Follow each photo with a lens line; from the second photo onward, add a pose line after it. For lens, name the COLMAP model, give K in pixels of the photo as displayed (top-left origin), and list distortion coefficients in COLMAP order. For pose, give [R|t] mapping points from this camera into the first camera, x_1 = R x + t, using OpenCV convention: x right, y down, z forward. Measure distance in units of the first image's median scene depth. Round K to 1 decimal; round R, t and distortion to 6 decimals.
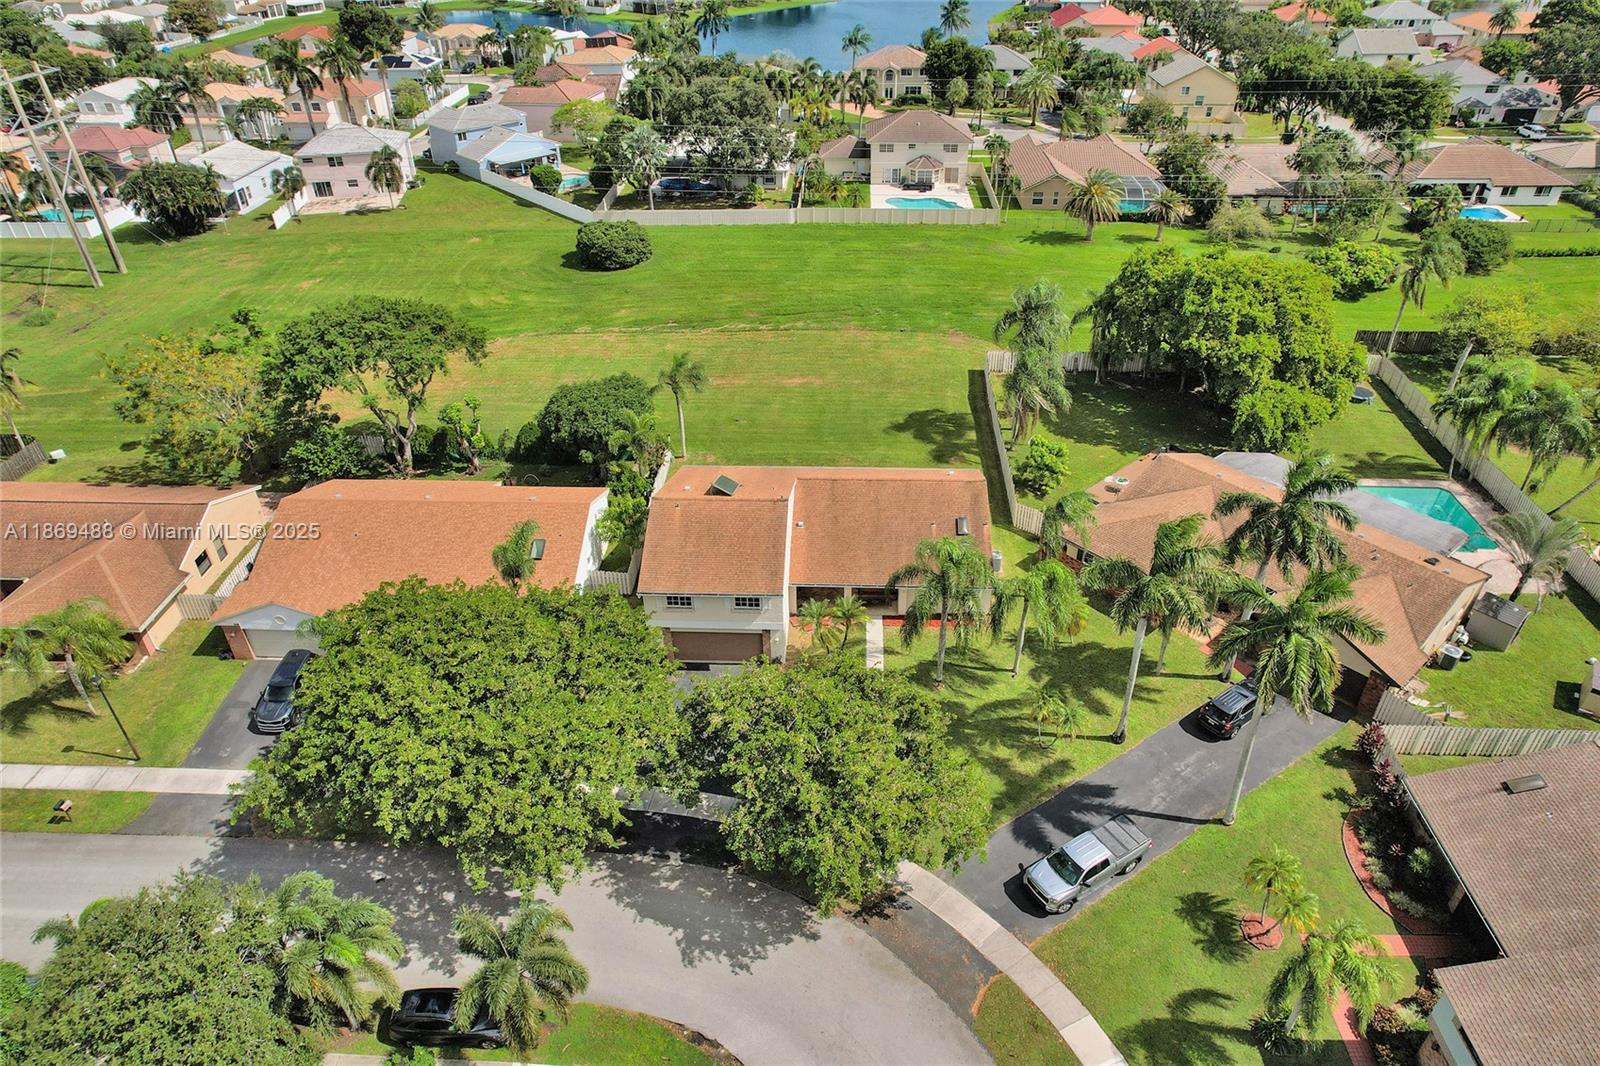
lens RADIAL K [[1035.3, 0, 800.0], [0, 1035.3, 533.0], [0, 0, 1]] dist [-0.074331, 0.067182]
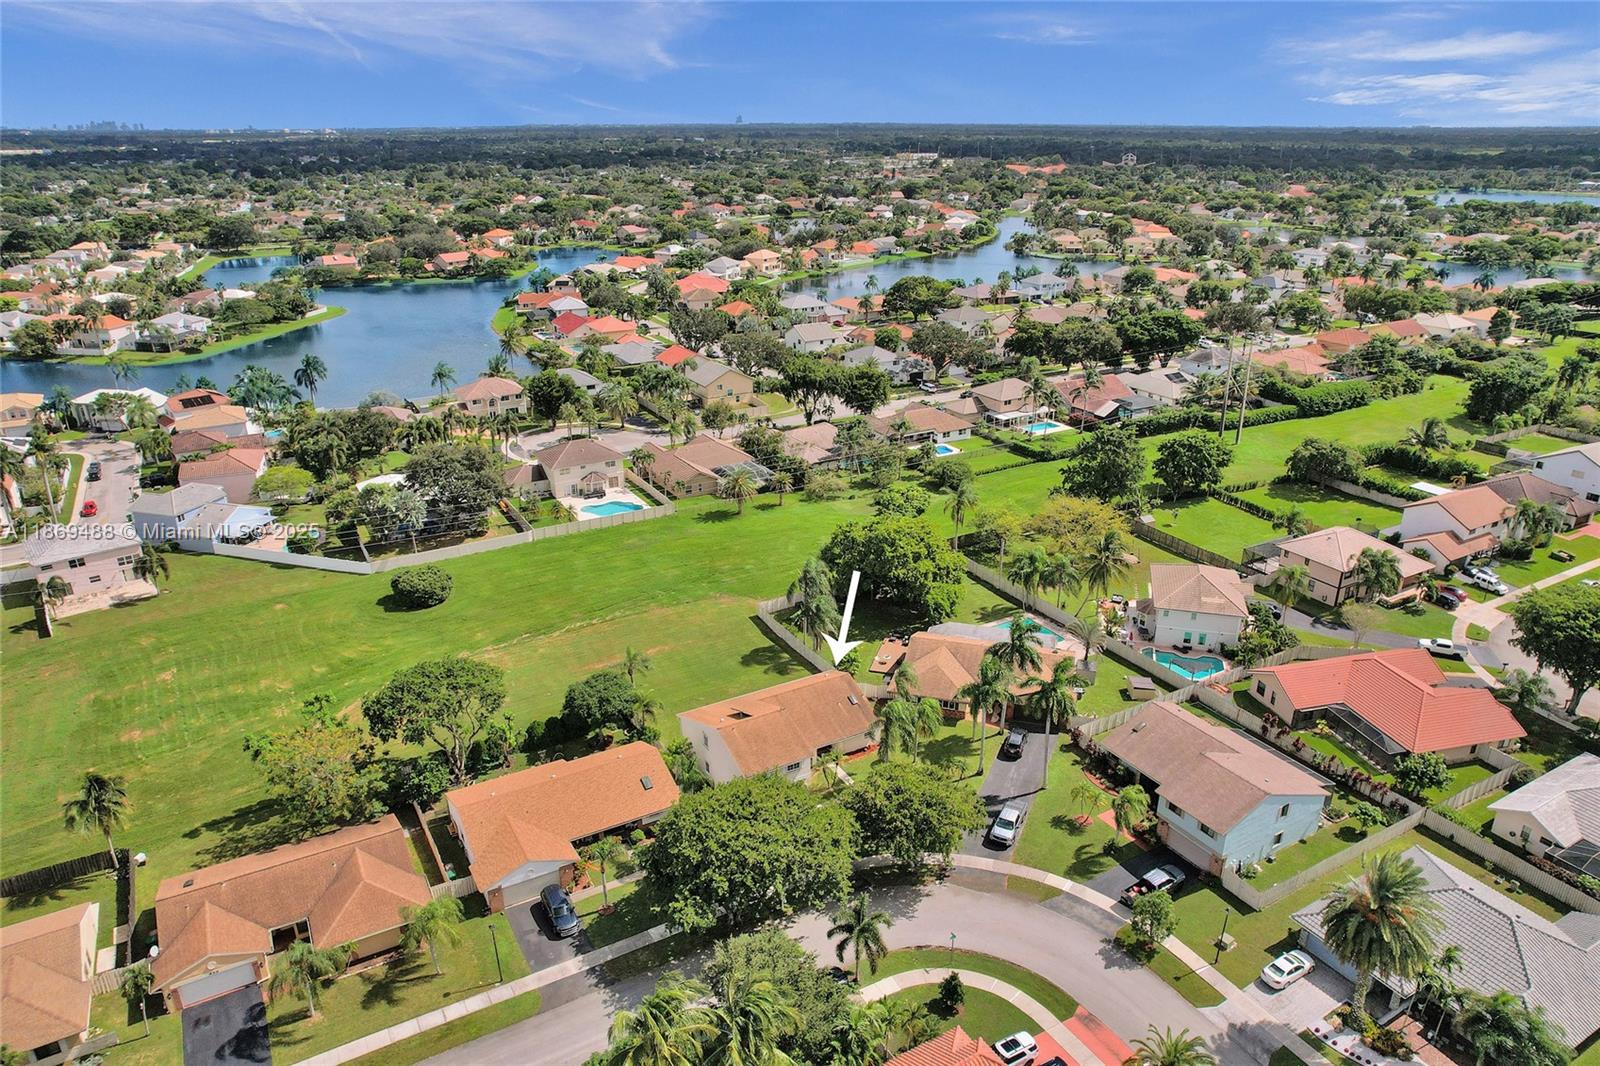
lens RADIAL K [[1035.3, 0, 800.0], [0, 1035.3, 533.0], [0, 0, 1]] dist [-0.074331, 0.067182]
pose [[0.846016, -0.189334, 0.498406, -0.532713], [0.292008, 0.946691, -0.136038, -0.044405], [-0.446080, 0.260630, 0.856204, -0.409936]]
